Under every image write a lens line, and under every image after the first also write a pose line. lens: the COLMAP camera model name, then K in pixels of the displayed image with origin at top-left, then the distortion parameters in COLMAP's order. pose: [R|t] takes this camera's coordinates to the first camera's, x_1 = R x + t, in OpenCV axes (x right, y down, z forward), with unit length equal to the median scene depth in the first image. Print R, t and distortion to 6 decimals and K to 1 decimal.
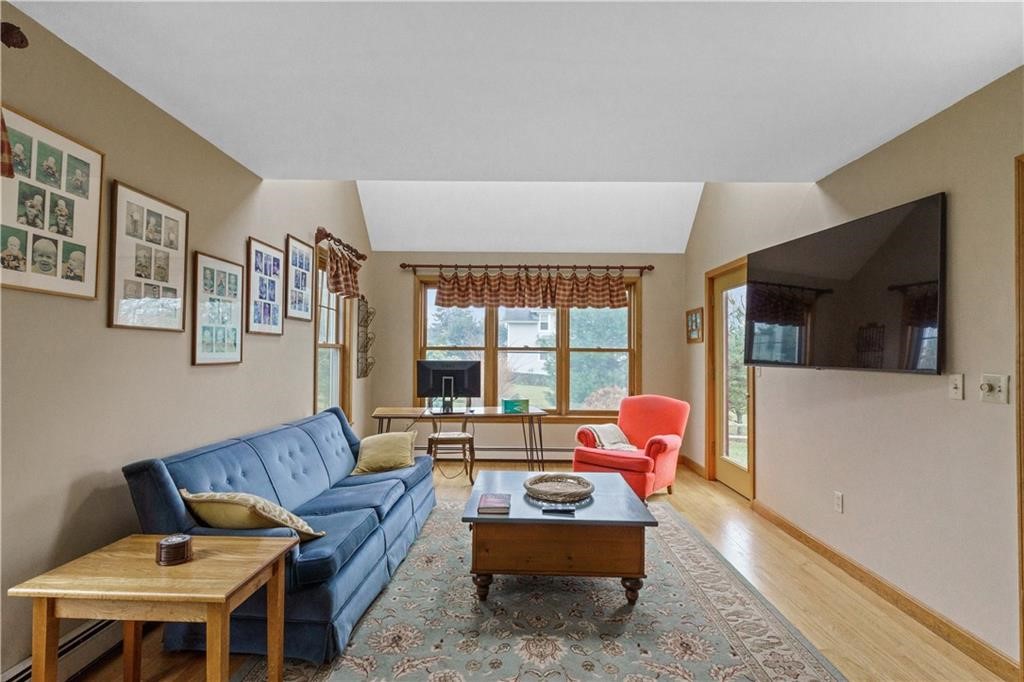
lens RADIAL K [[495.1, 0, 501.0], [0, 495.1, 348.3], [0, 0, 1]] dist [-0.000938, 0.000141]
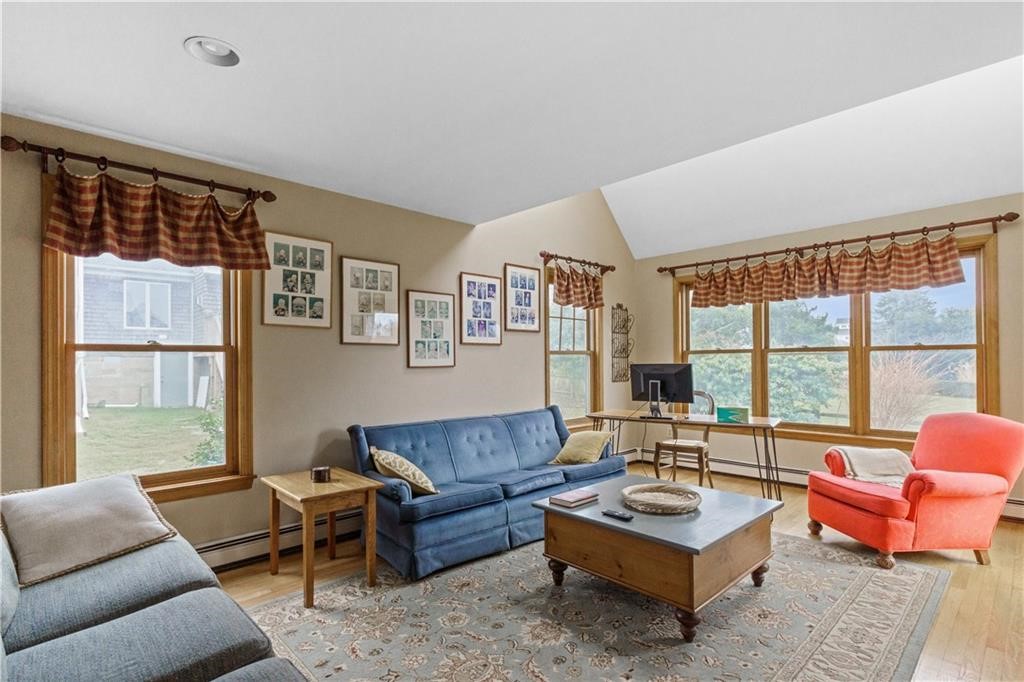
lens RADIAL K [[495.1, 0, 507.0], [0, 495.1, 363.5], [0, 0, 1]] dist [-0.000938, 0.000141]
pose [[0.705226, -0.012652, -0.708870, 0.597220], [0.022143, 0.999746, 0.004185, 0.021207], [0.708637, -0.018648, 0.705327, 0.161051]]
